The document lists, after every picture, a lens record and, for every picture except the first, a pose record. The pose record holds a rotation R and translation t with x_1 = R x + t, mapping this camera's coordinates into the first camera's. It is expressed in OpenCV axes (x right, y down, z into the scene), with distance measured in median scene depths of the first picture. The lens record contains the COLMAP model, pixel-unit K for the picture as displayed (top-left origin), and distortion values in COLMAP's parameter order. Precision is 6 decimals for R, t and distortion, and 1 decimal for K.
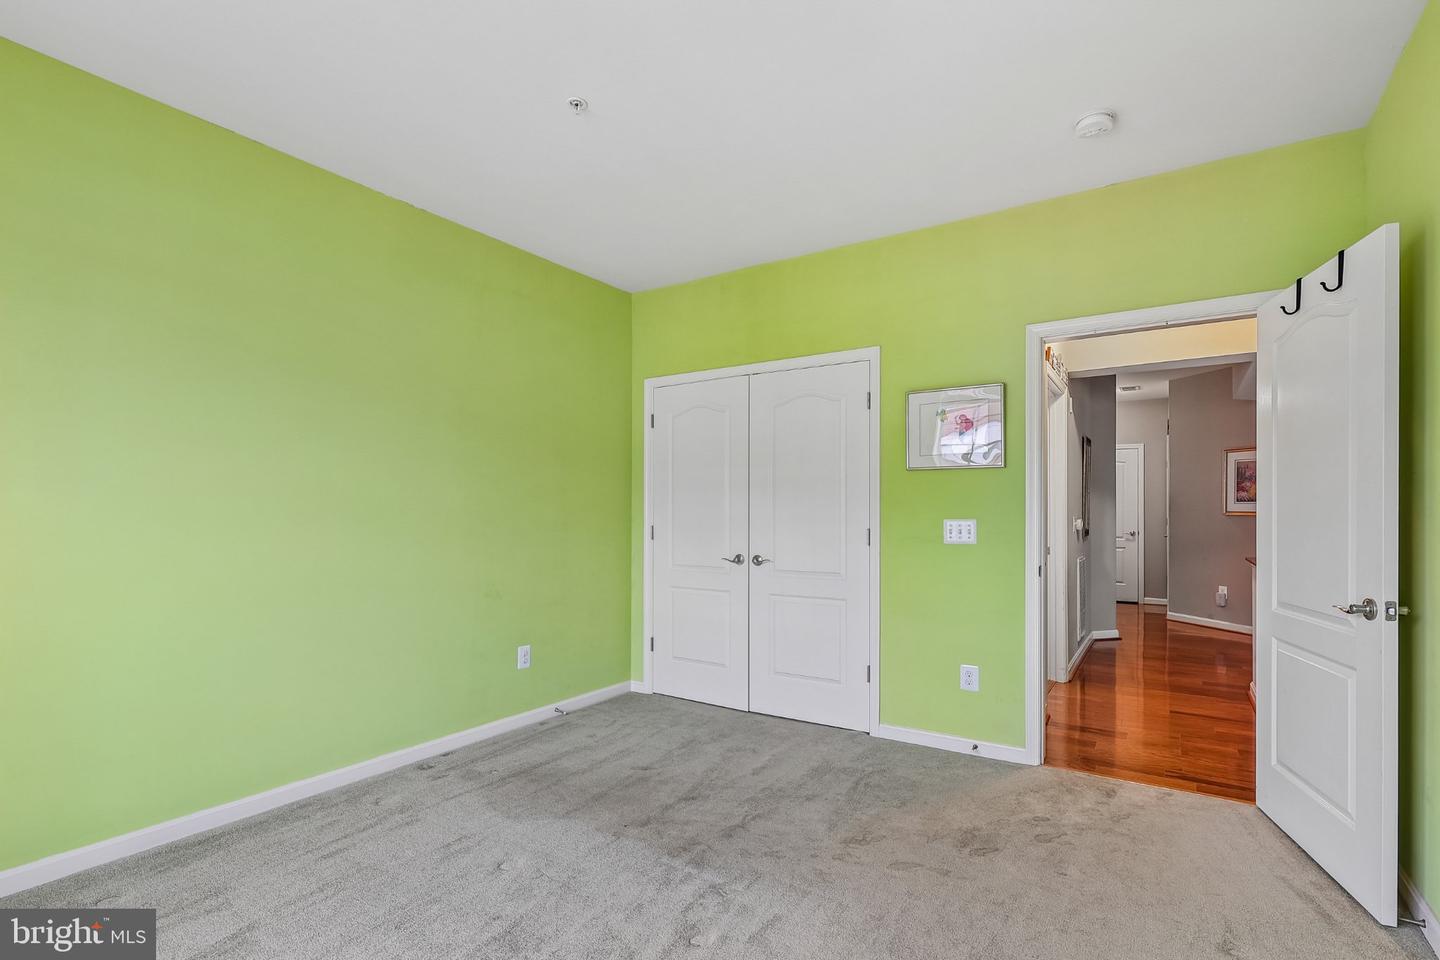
lens RADIAL K [[683.7, 0, 717.9], [0, 683.7, 509.6], [0, 0, 1]] dist [-0.003151, -0.000367]
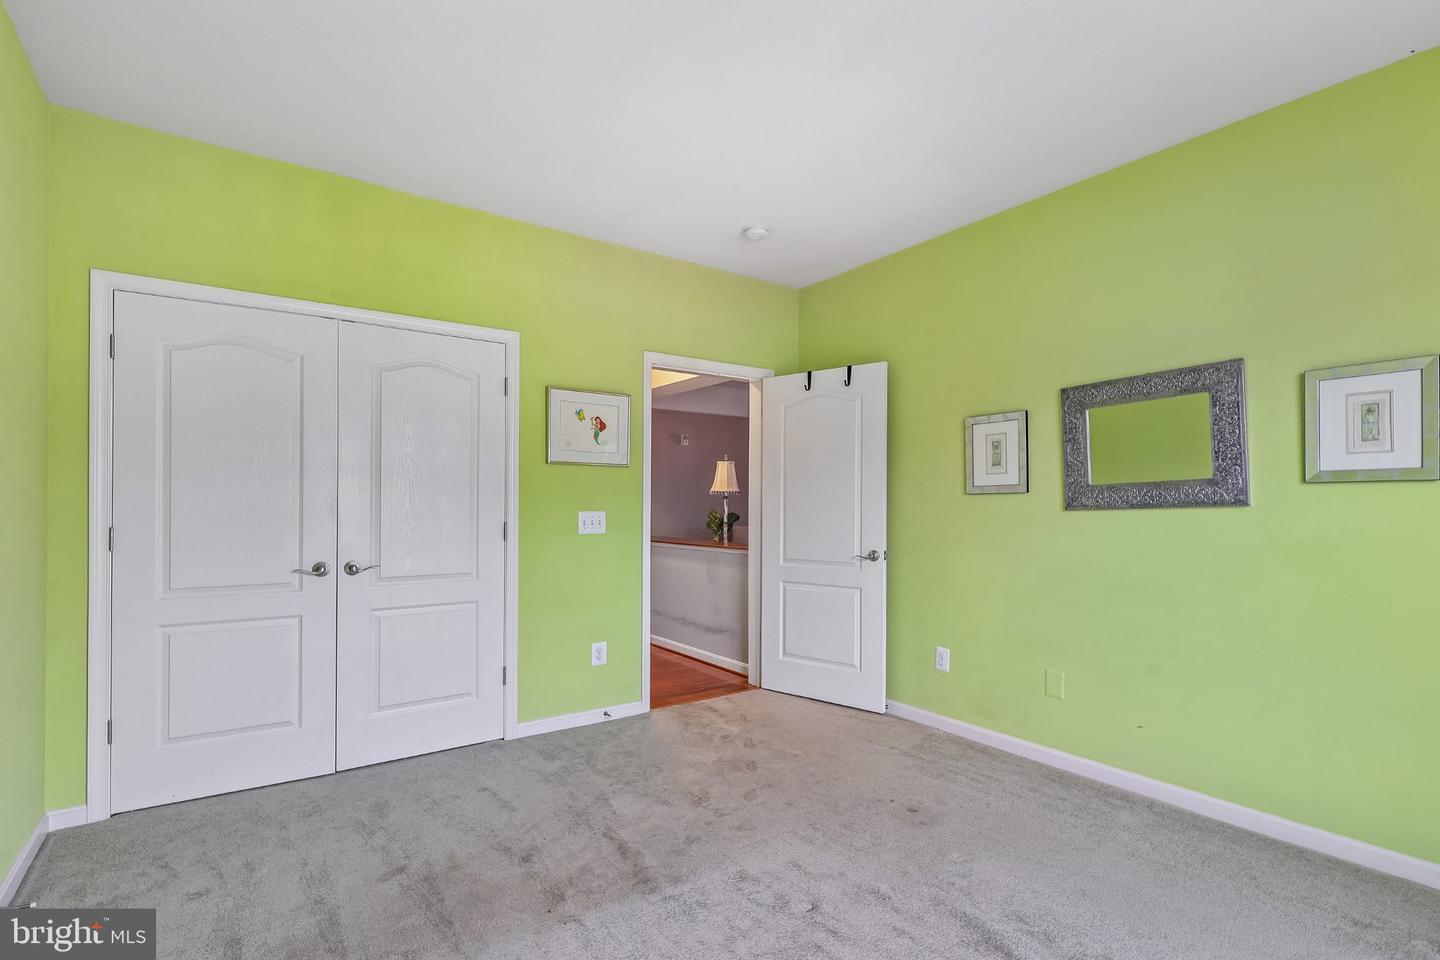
lens RADIAL K [[683.7, 0, 717.9], [0, 683.7, 509.6], [0, 0, 1]] dist [-0.003151, -0.000367]
pose [[0.361977, -0.004692, 0.932175, -0.597450], [-0.005203, 0.999962, 0.007054, 0.001861], [-0.932173, -0.007403, 0.361939, 0.416433]]
